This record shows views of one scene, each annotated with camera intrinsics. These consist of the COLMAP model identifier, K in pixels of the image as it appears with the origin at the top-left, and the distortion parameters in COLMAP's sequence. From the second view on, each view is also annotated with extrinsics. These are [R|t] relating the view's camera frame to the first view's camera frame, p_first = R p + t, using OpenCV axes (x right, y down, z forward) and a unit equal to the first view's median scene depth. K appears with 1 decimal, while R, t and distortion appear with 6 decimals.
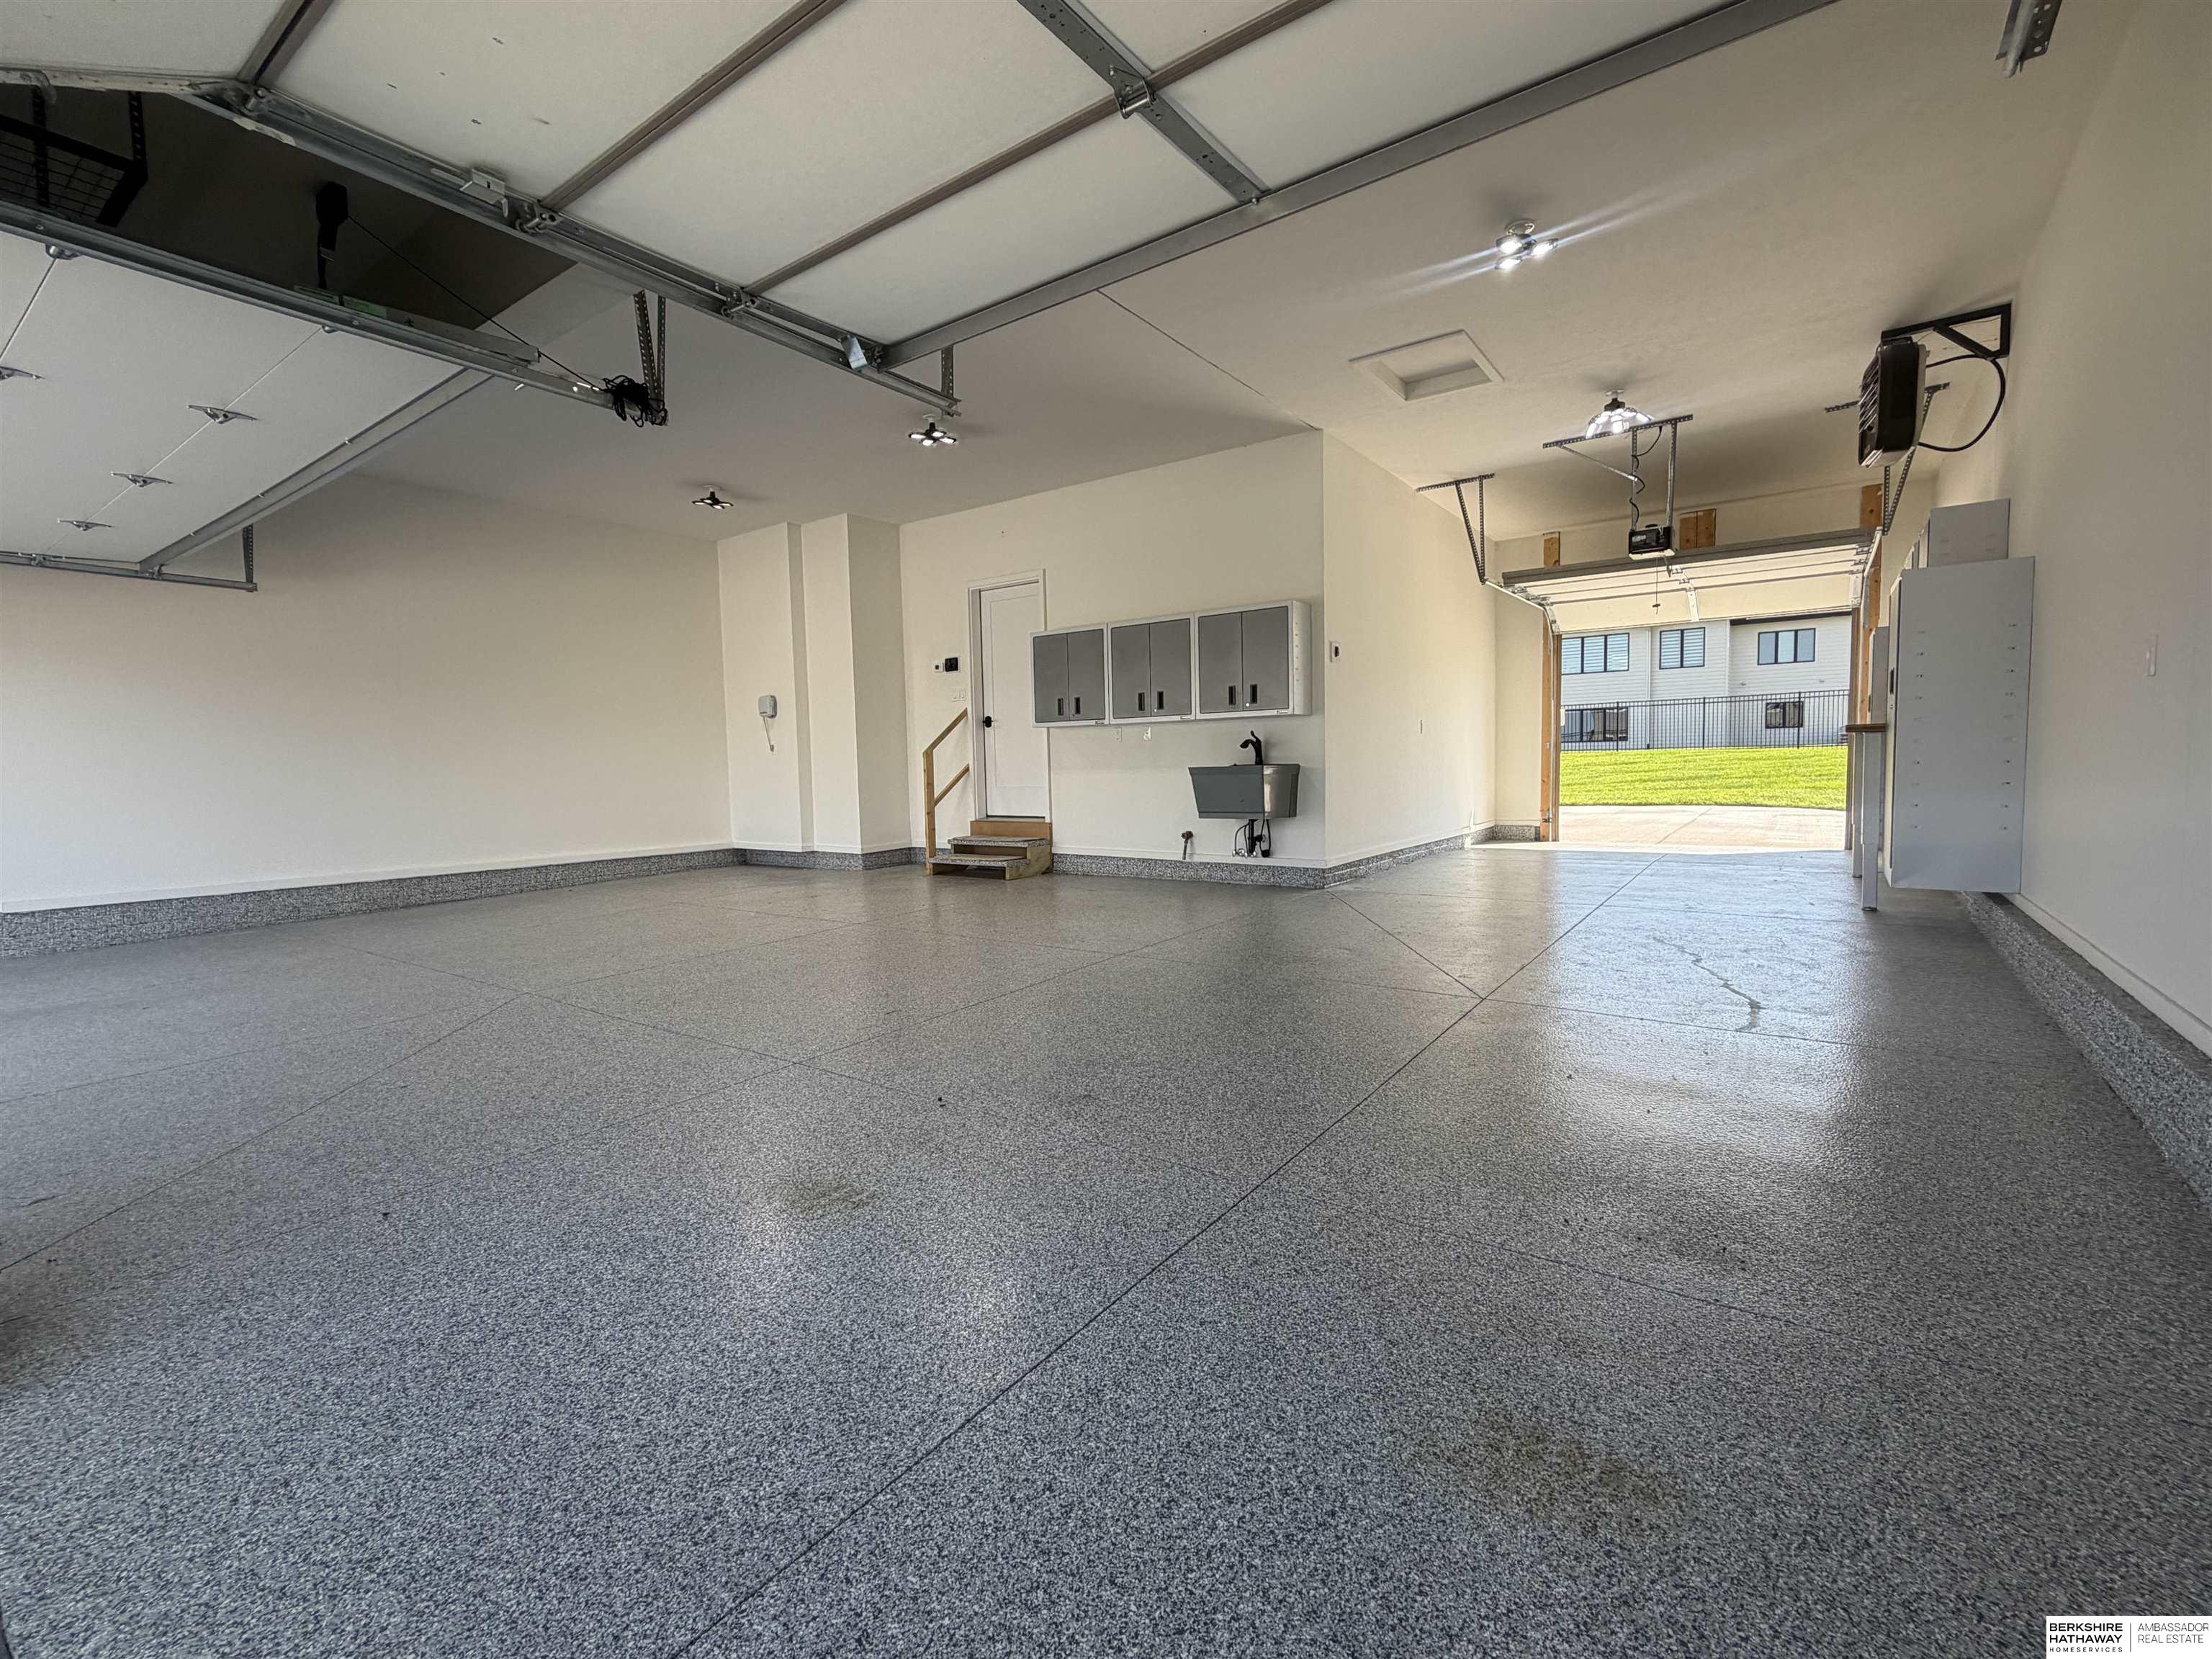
lens RADIAL K [[971.9, 0, 1106.0], [0, 971.9, 829.5], [0, 0, 1]] dist [0.000722, -0.000141]
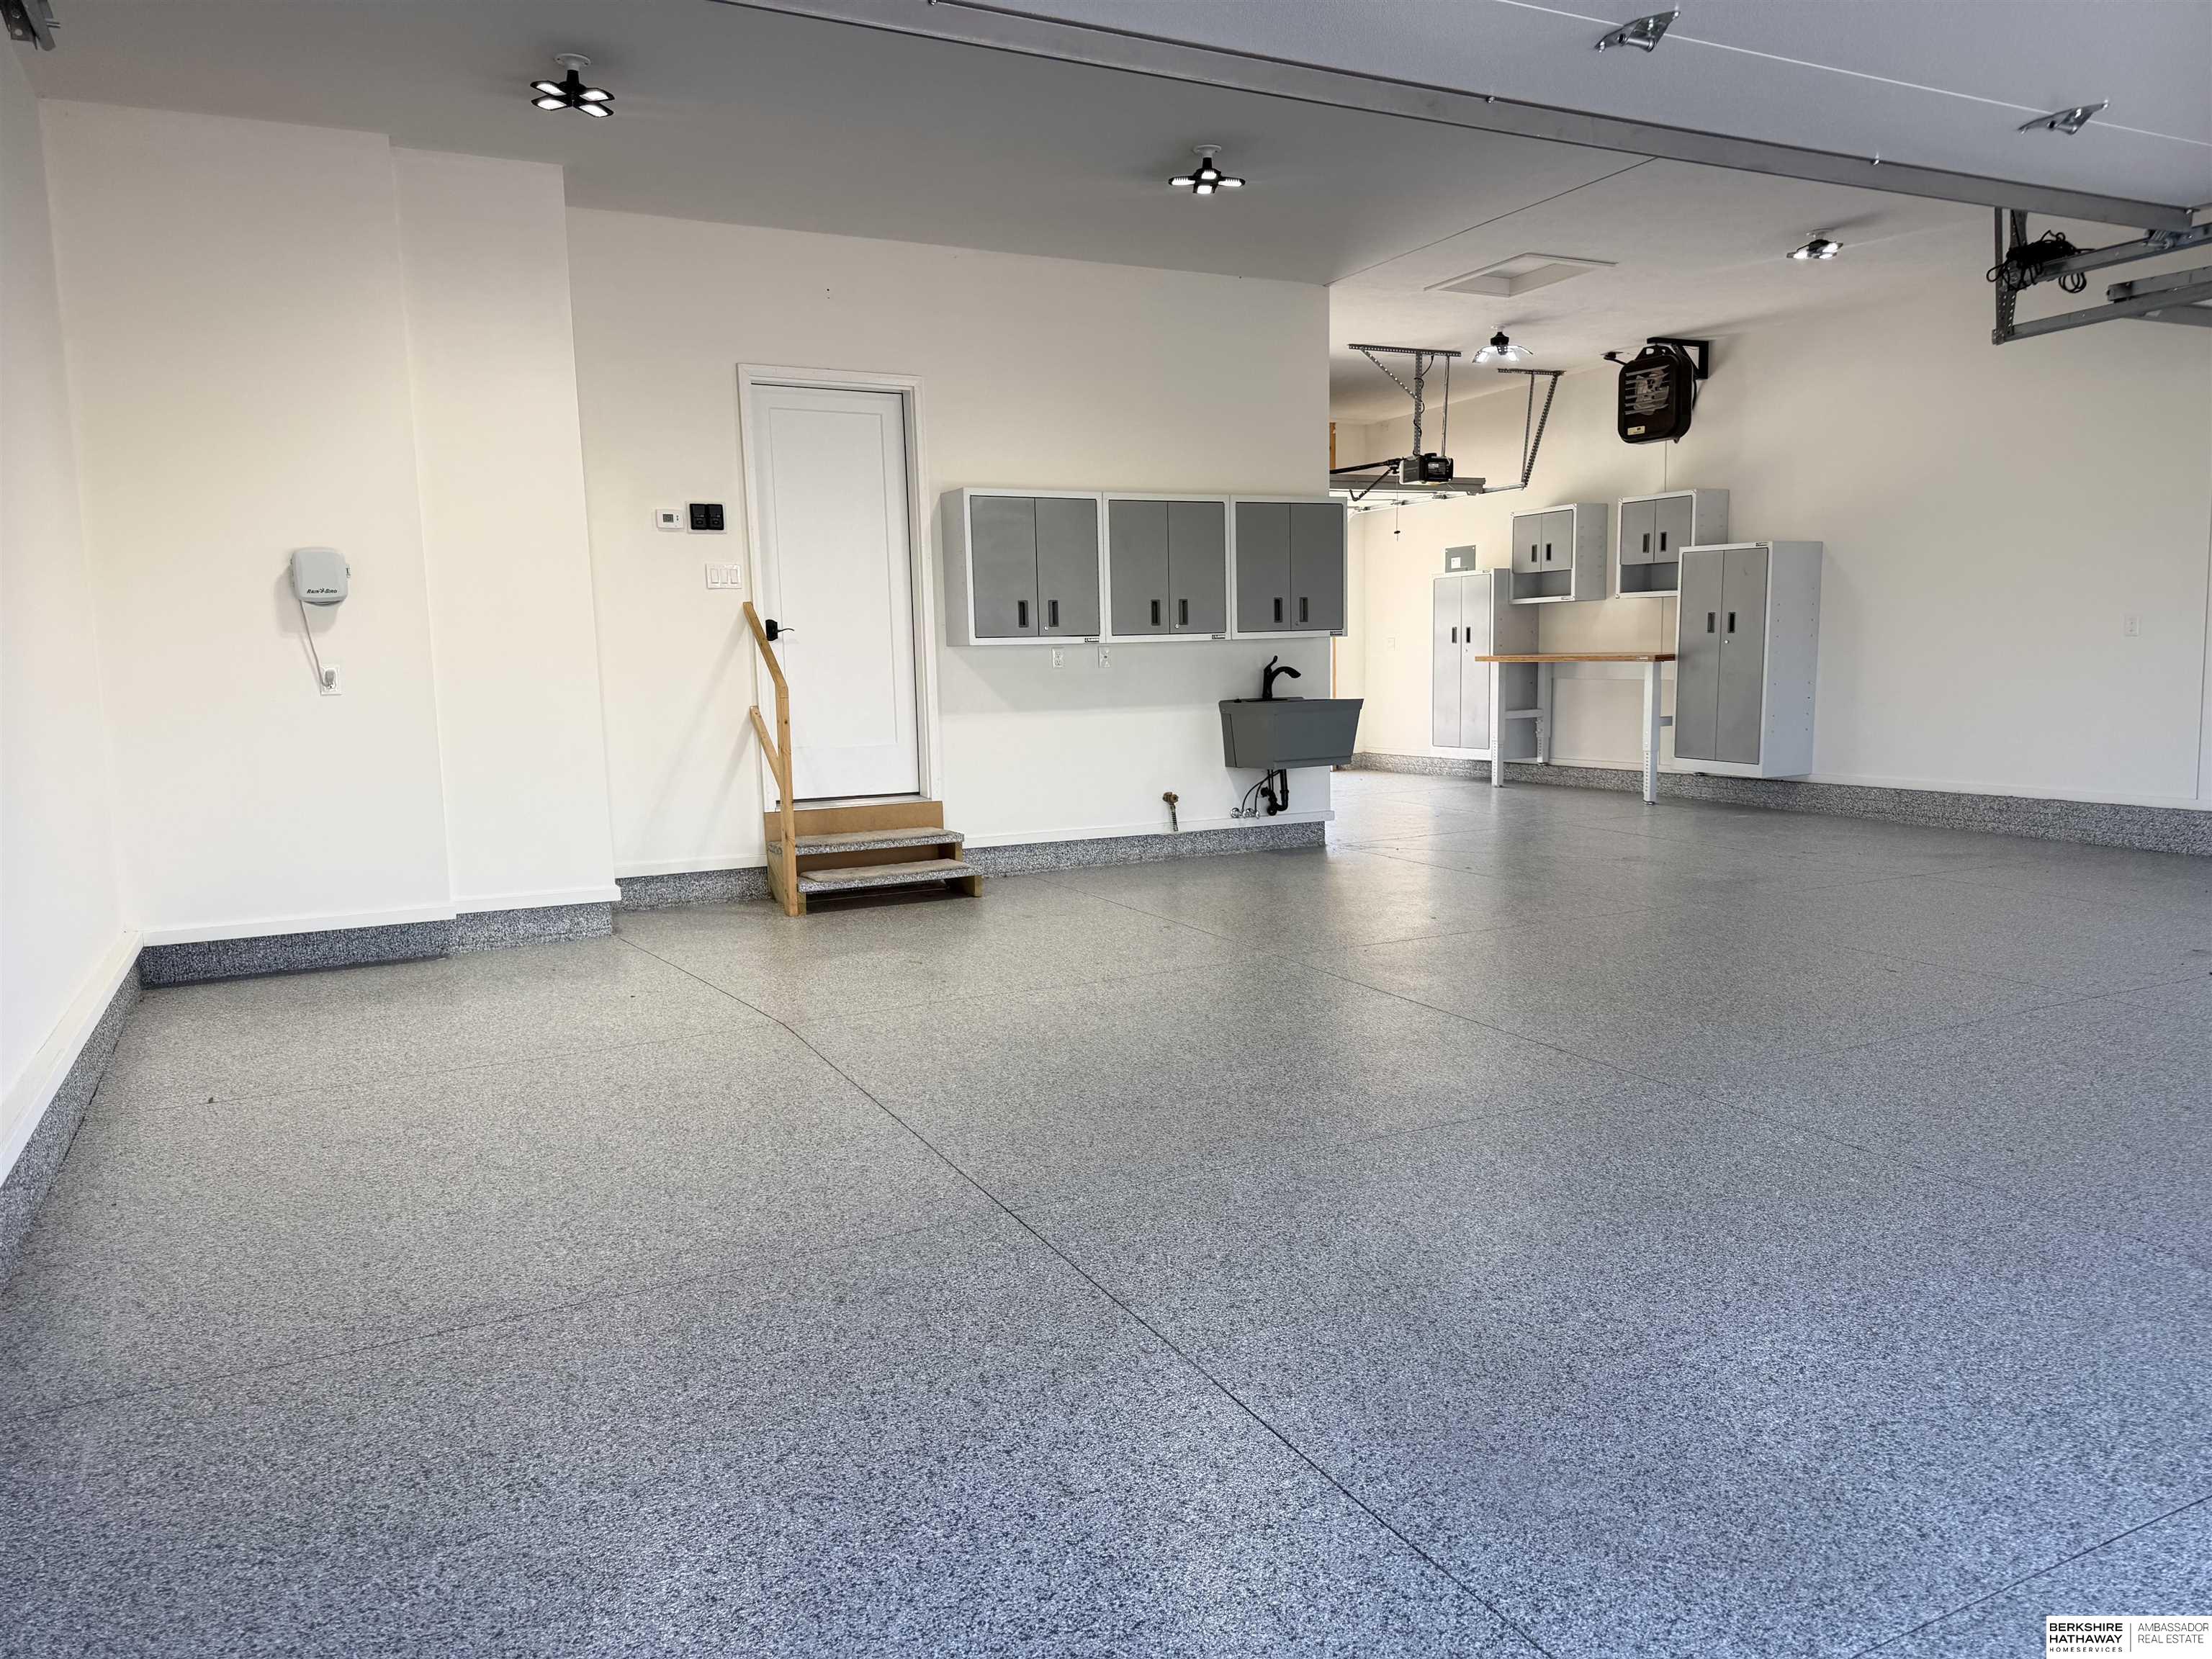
lens RADIAL K [[1541.0, 0, 1105.0], [0, 1541.0, 857.4], [0, 0, 1]] dist [0.105900, -0.139603]
pose [[0.456679, -0.107912, 0.883062, -1.014289], [0.075395, 0.993740, 0.082446, -0.051381], [-0.886431, 0.028927, 0.461956, 0.535361]]
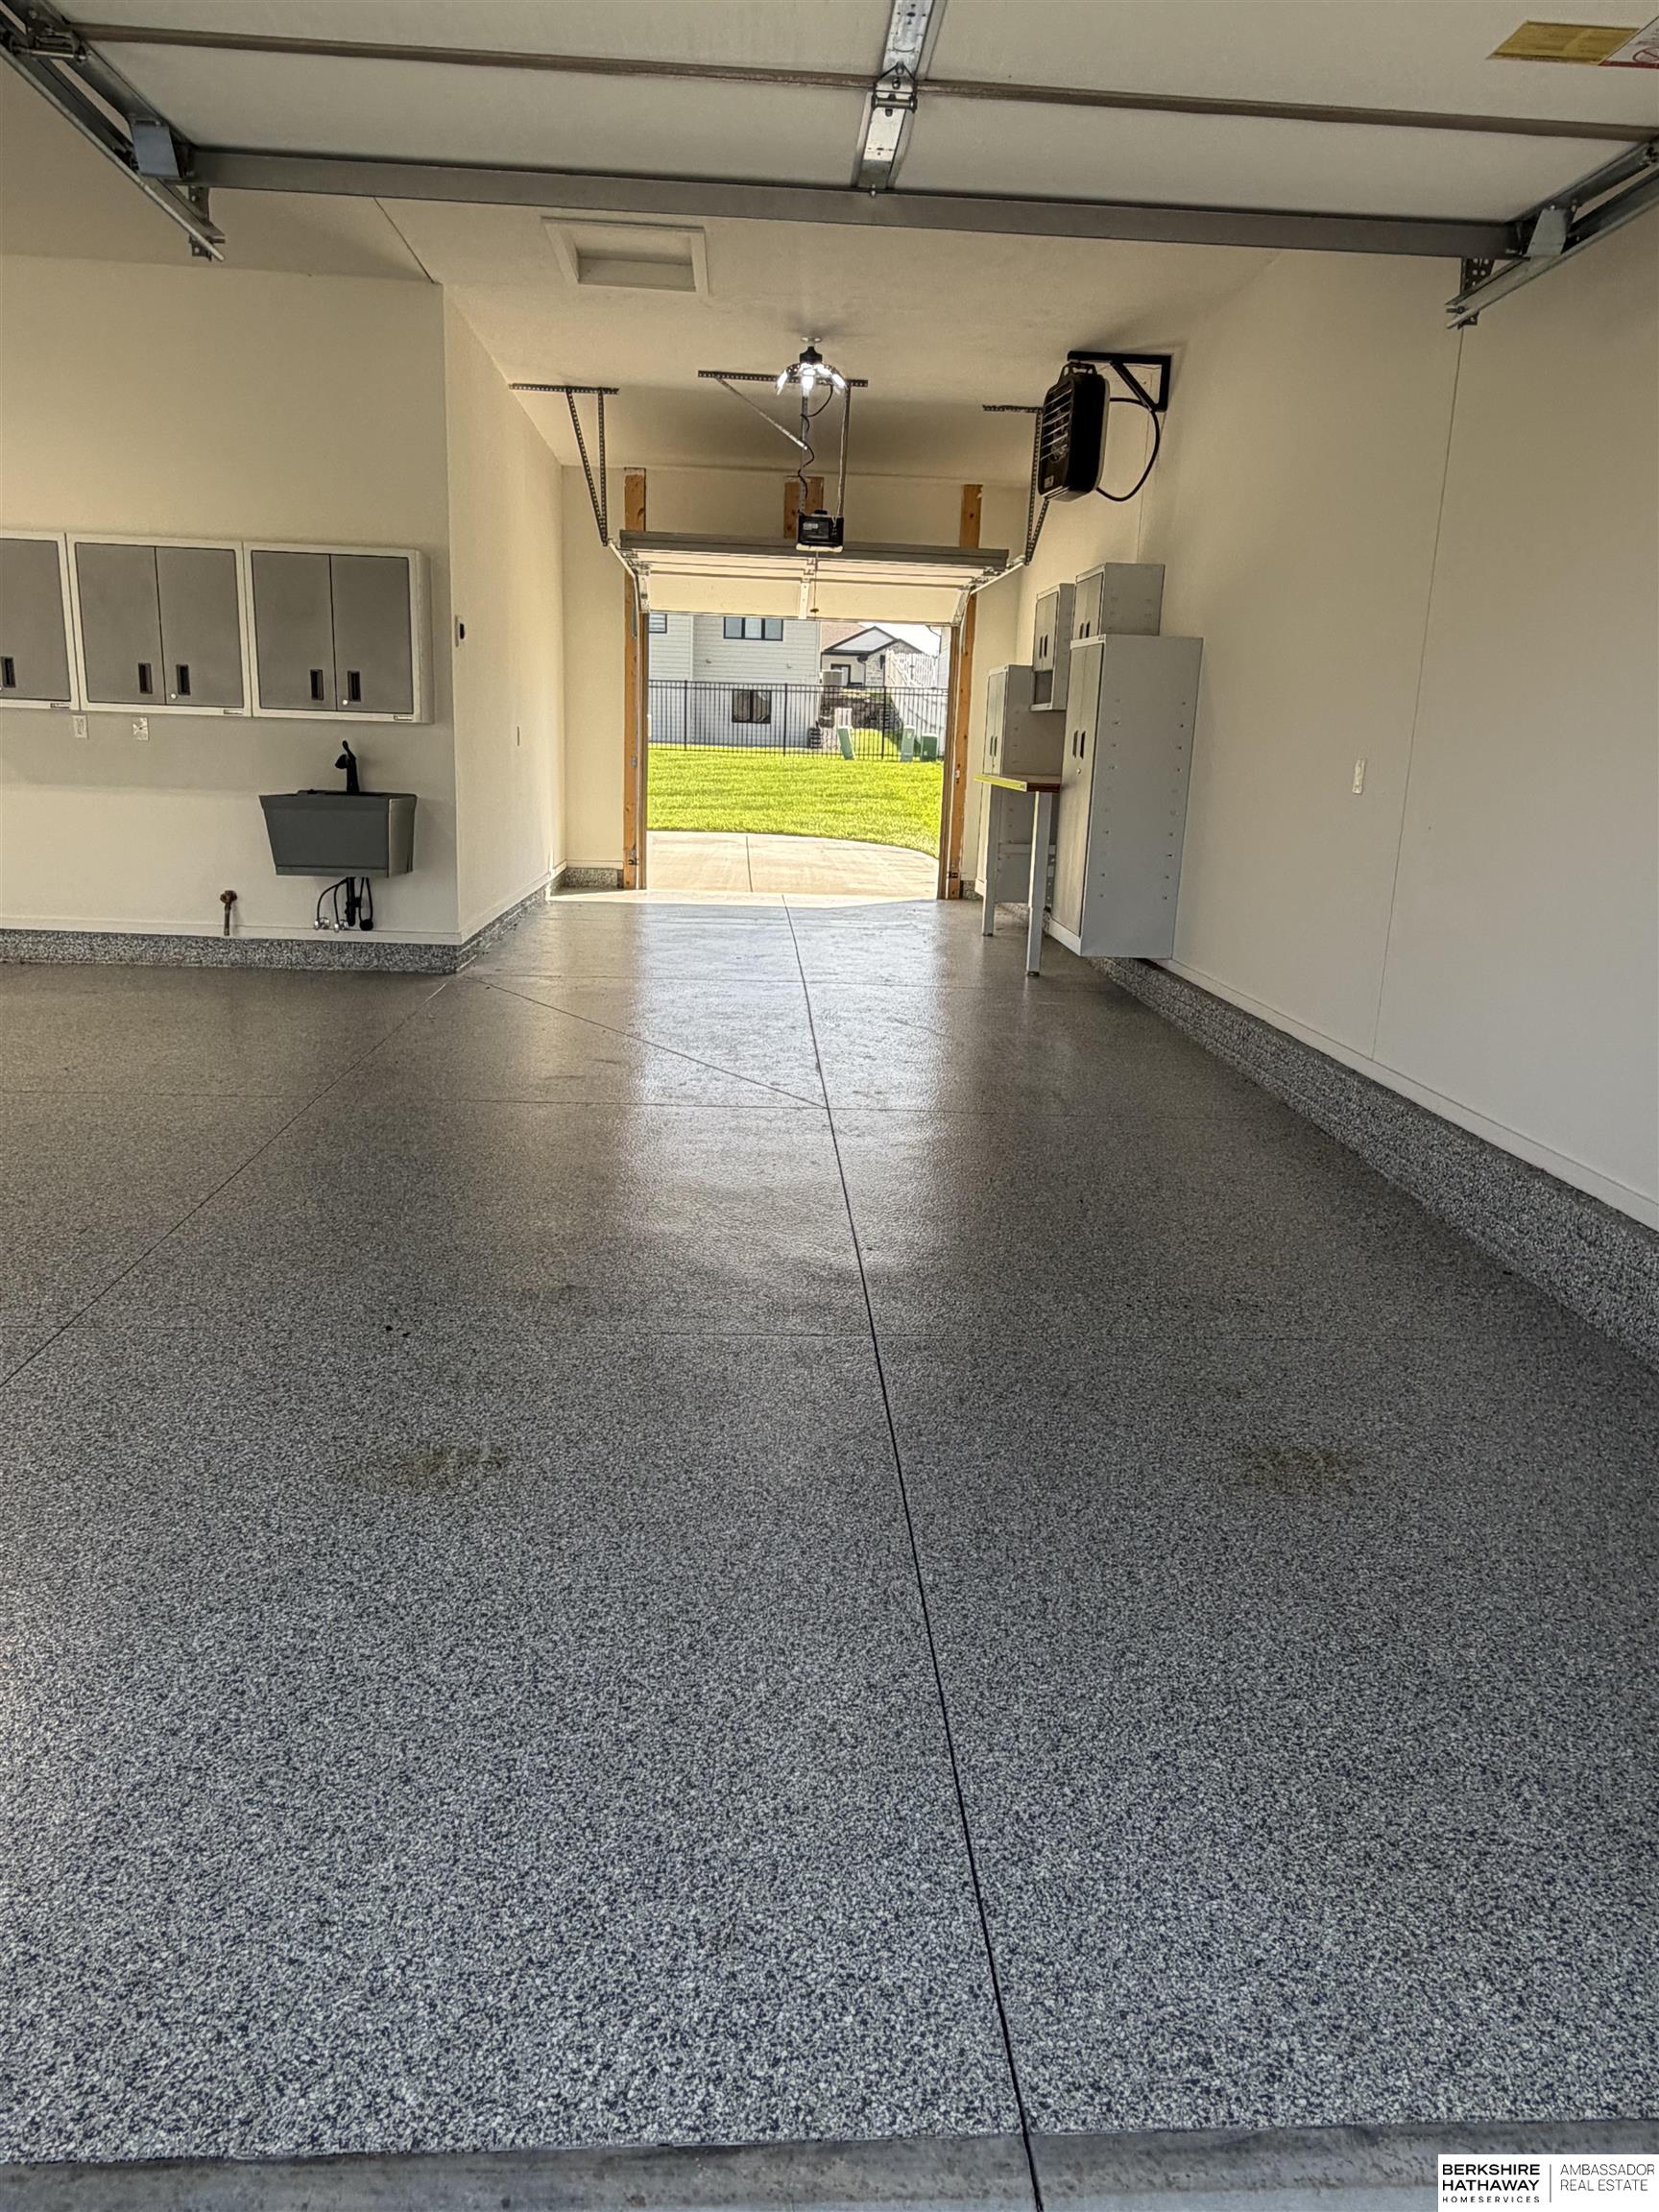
lens RADIAL K [[1458.1, 0, 838.7], [0, 1458.1, 1101.4], [0, 0, 1]] dist [0.001407, 0.001635]
pose [[0.769795, -0.101975, 0.630092, -0.238444], [-0.010619, 0.984973, 0.172383, -0.033485], [-0.638202, -0.139390, 0.757145, -0.007490]]
